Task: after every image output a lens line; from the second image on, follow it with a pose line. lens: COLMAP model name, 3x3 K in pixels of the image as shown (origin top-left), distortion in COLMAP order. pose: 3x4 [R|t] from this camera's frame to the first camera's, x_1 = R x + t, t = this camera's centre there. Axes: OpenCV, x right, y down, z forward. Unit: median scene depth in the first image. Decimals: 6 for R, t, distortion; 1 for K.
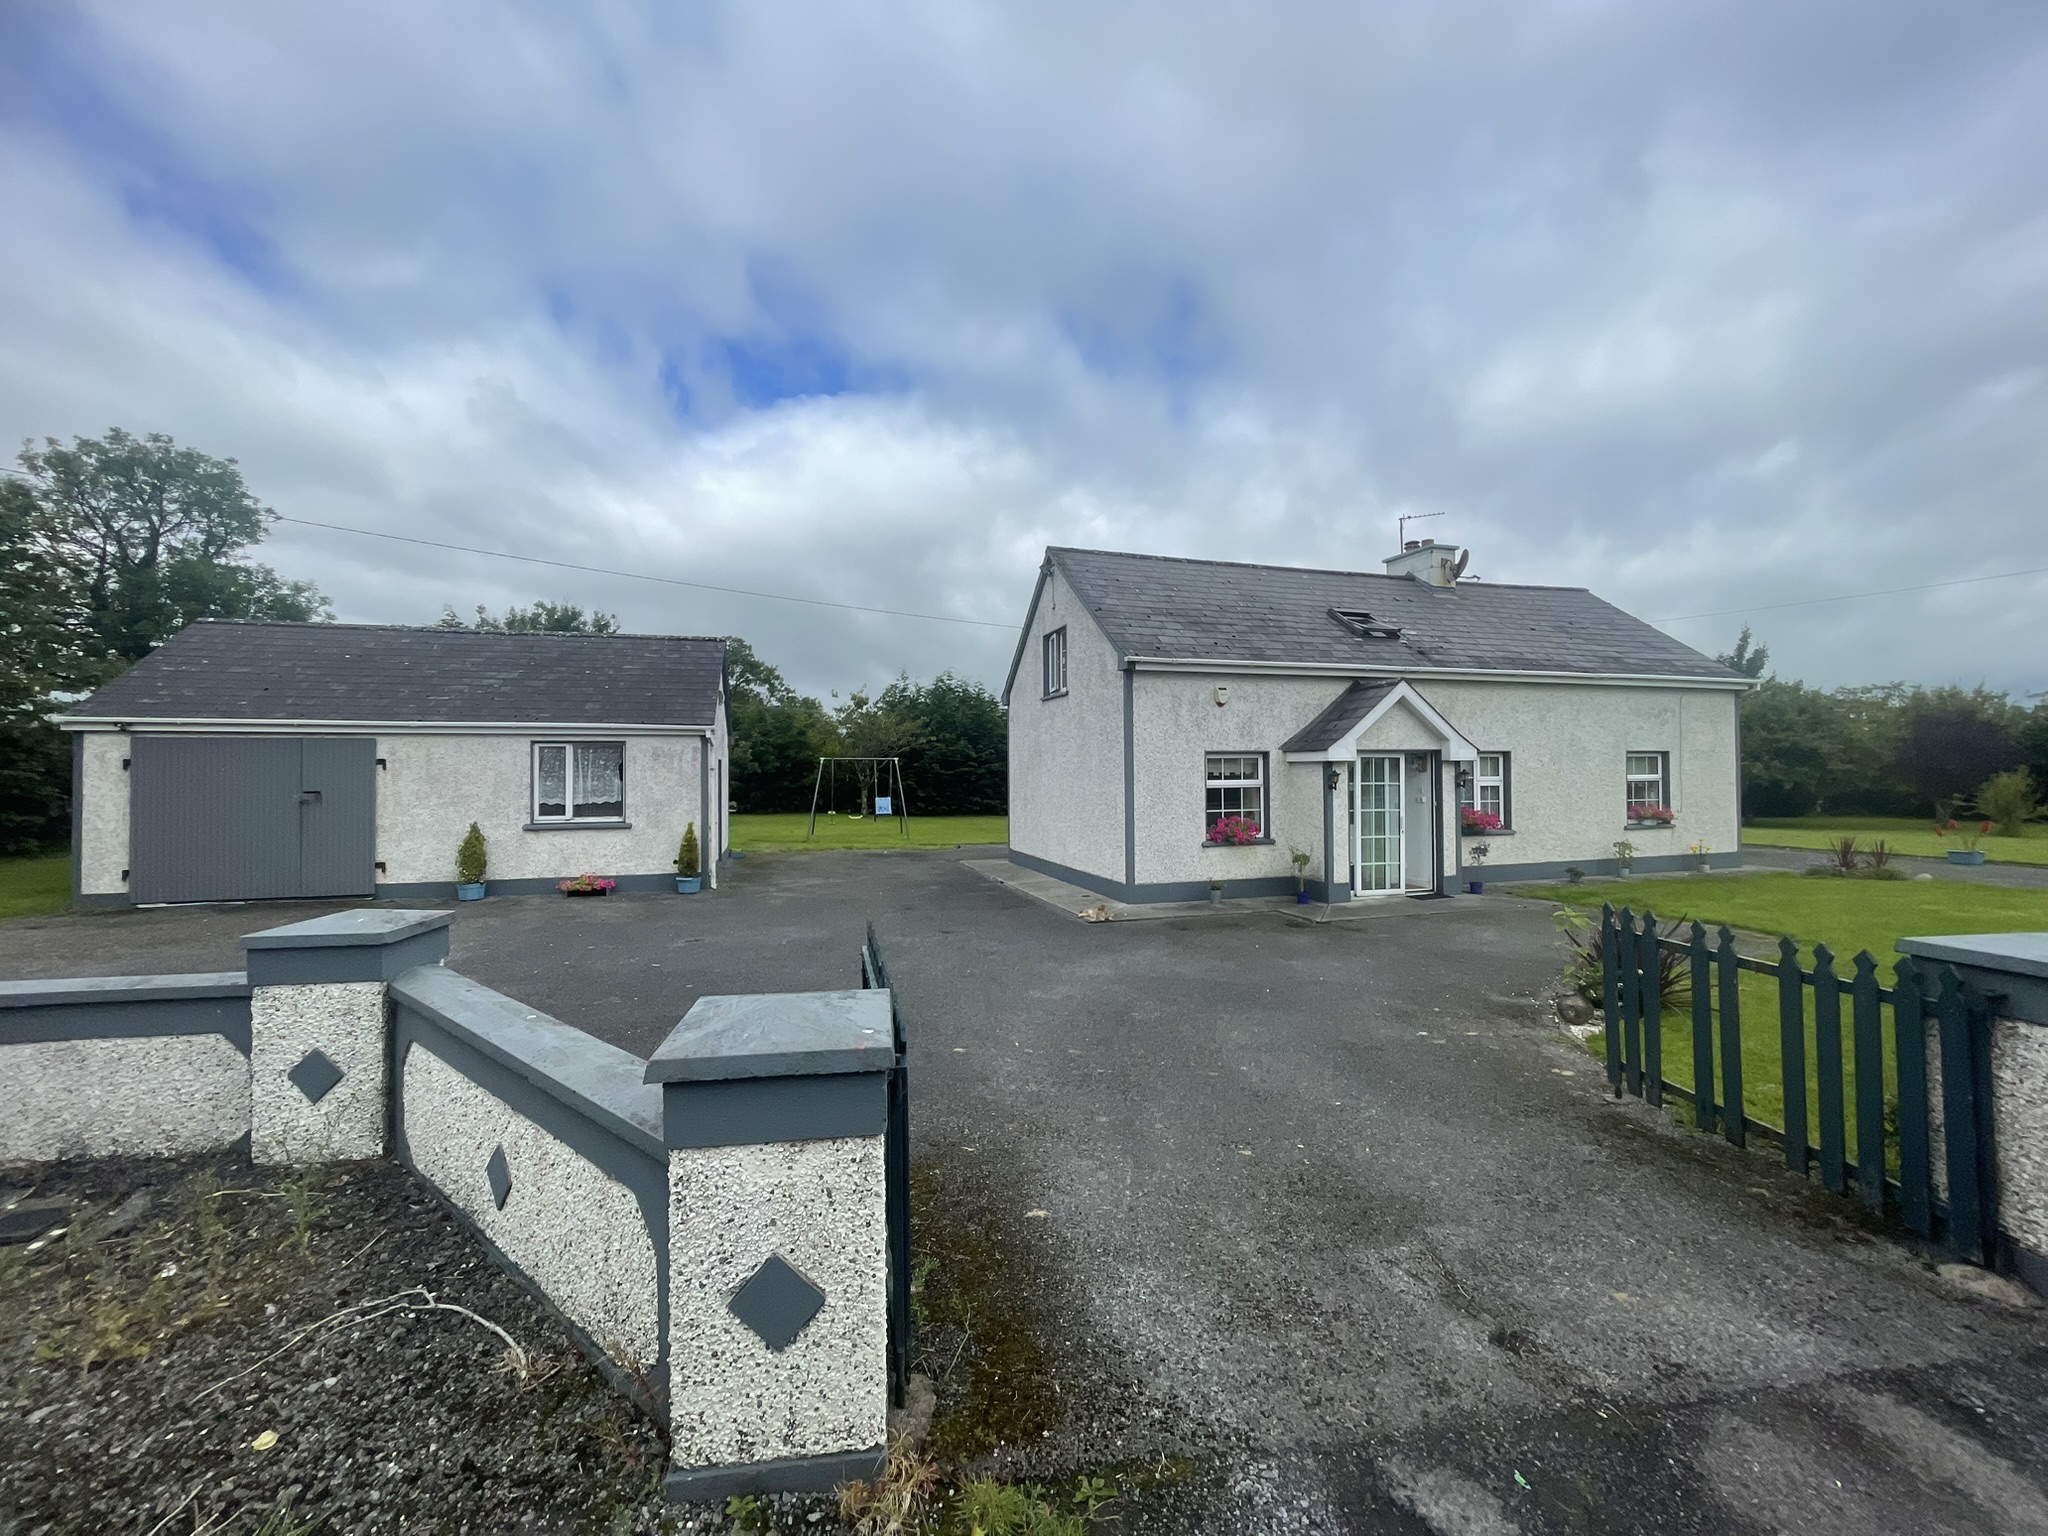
lens RADIAL K [[823.2, 0, 1017.2], [0, 823.2, 761.8], [0, 0, 1]] dist [-0.002338, -0.000044]
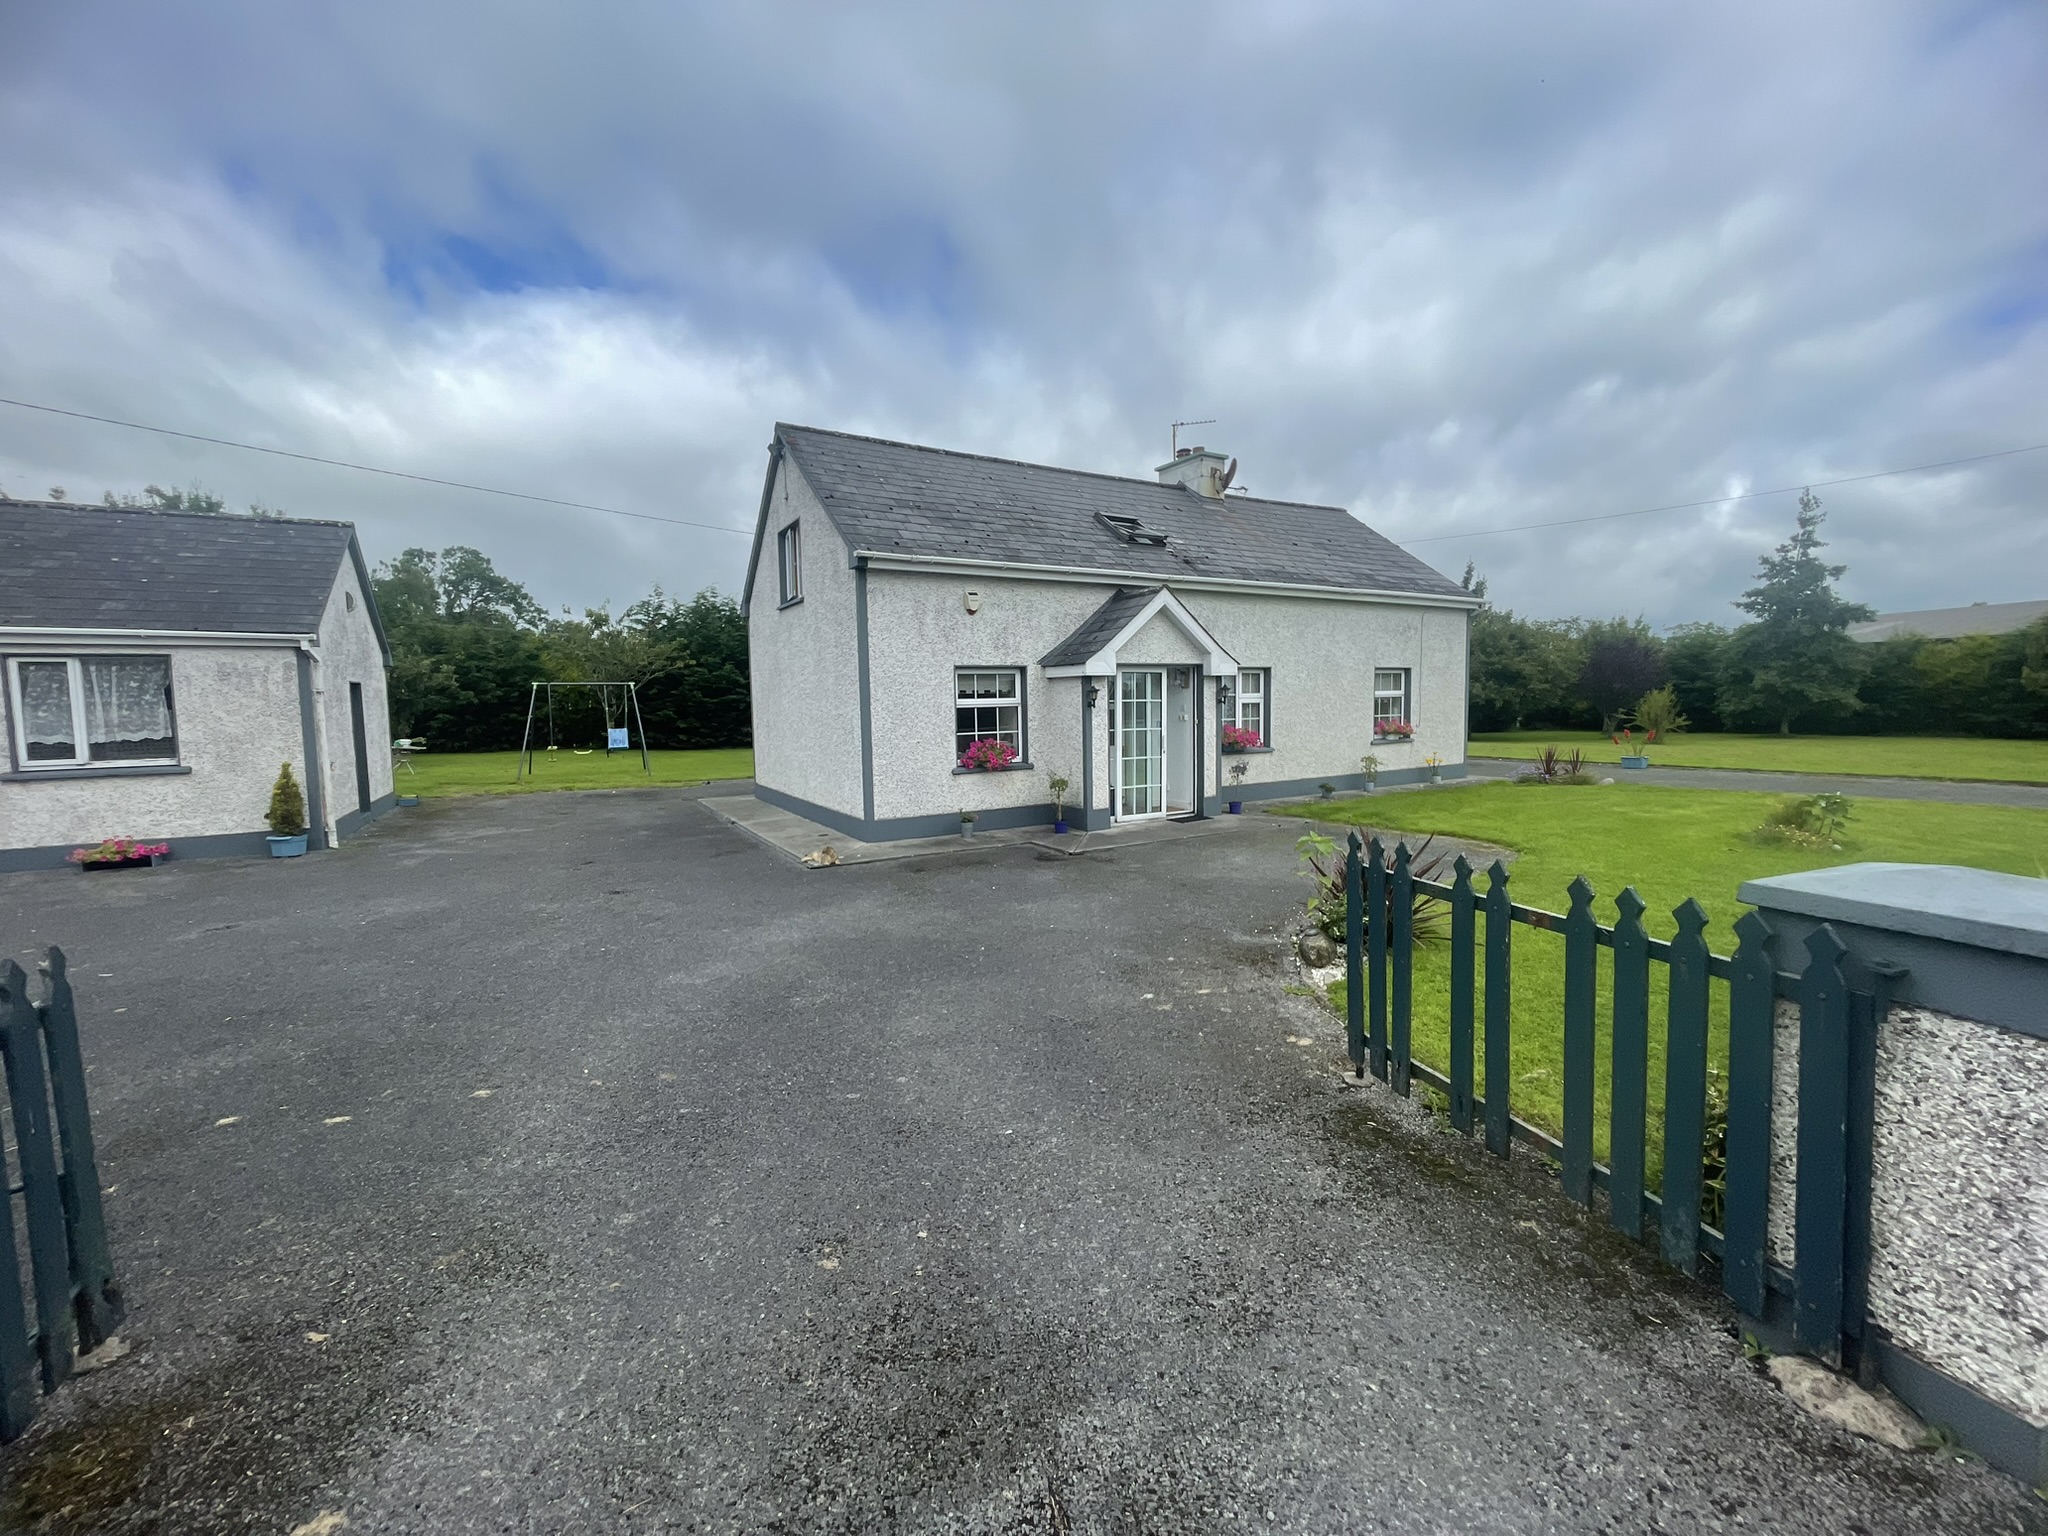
lens RADIAL K [[823.2, 0, 1017.2], [0, 823.2, 761.8], [0, 0, 1]] dist [-0.002338, -0.000044]
pose [[0.973272, -0.027834, 0.227962, 0.088374], [0.008438, 0.996292, 0.085619, 0.014236], [-0.229500, -0.081407, 0.969898, 0.122965]]
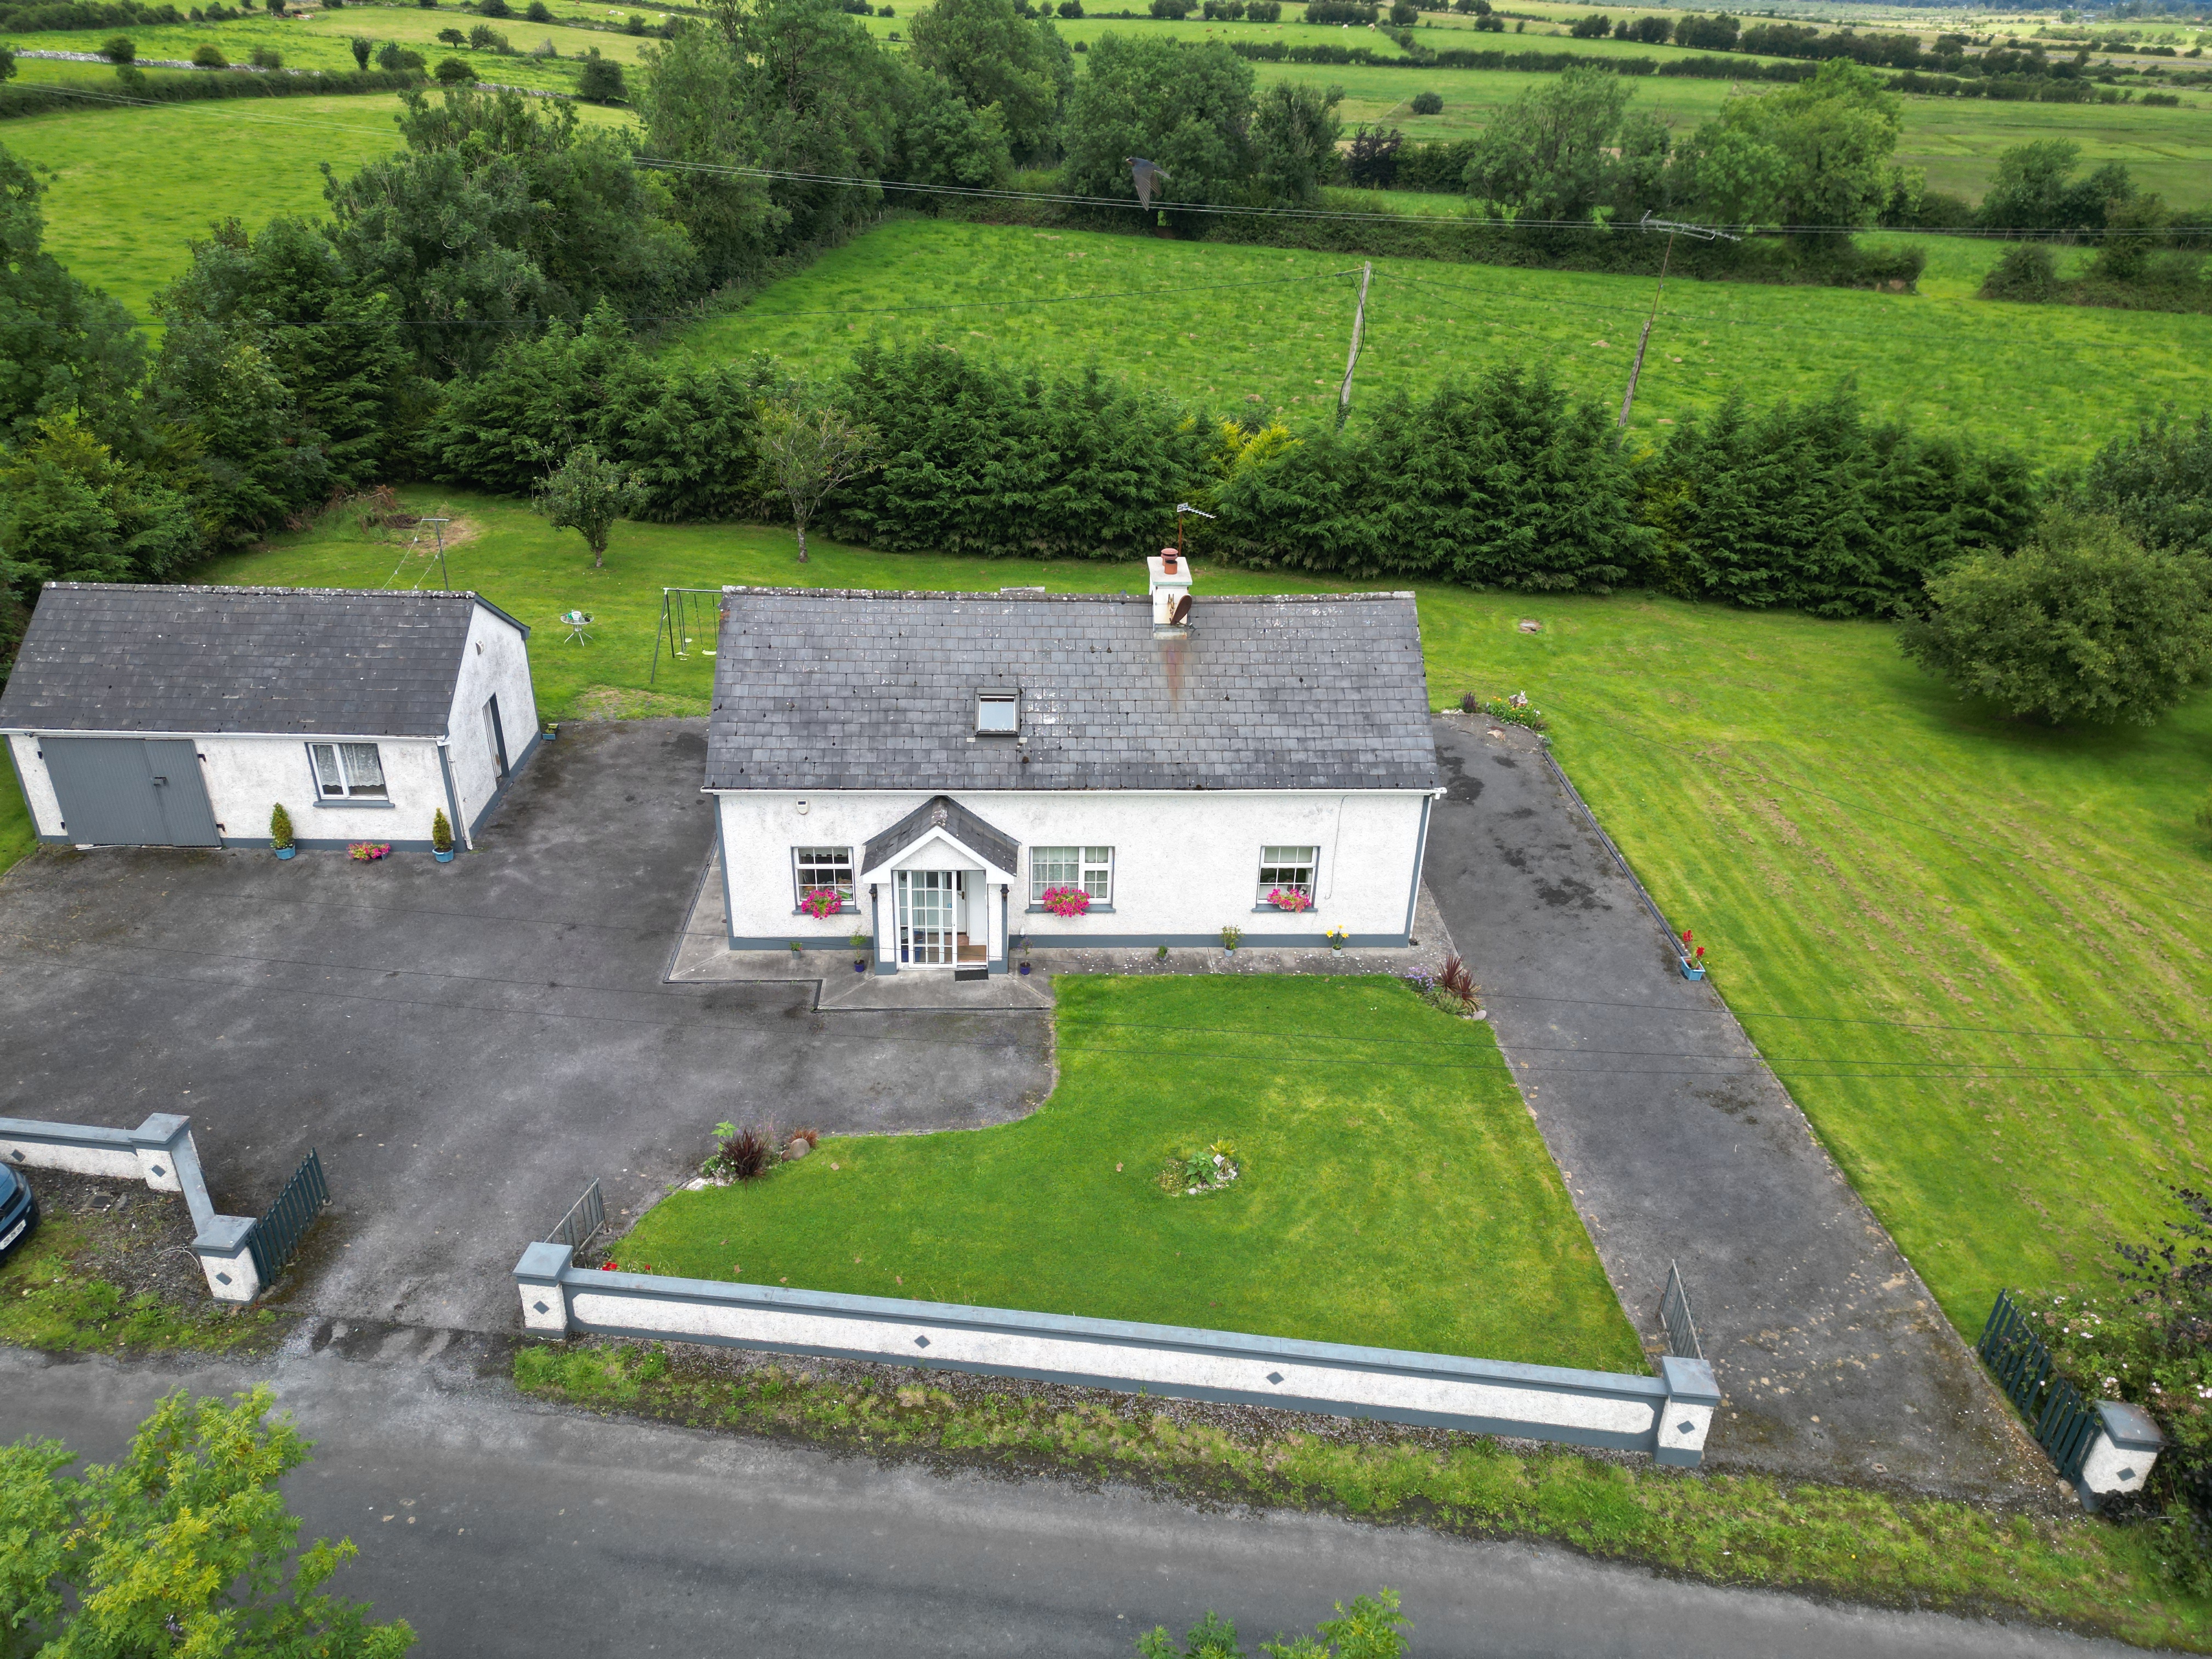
lens RADIAL K [[1549.5, 0, 1102.1], [0, 1549.5, 824.2], [0, 0, 1]] dist [0.086941, -0.087964]
pose [[0.967259, 0.150078, -0.204664, 1.102606], [-0.031406, 0.871004, 0.490271, -1.144824], [0.251842, -0.467791, 0.847199, -0.786914]]
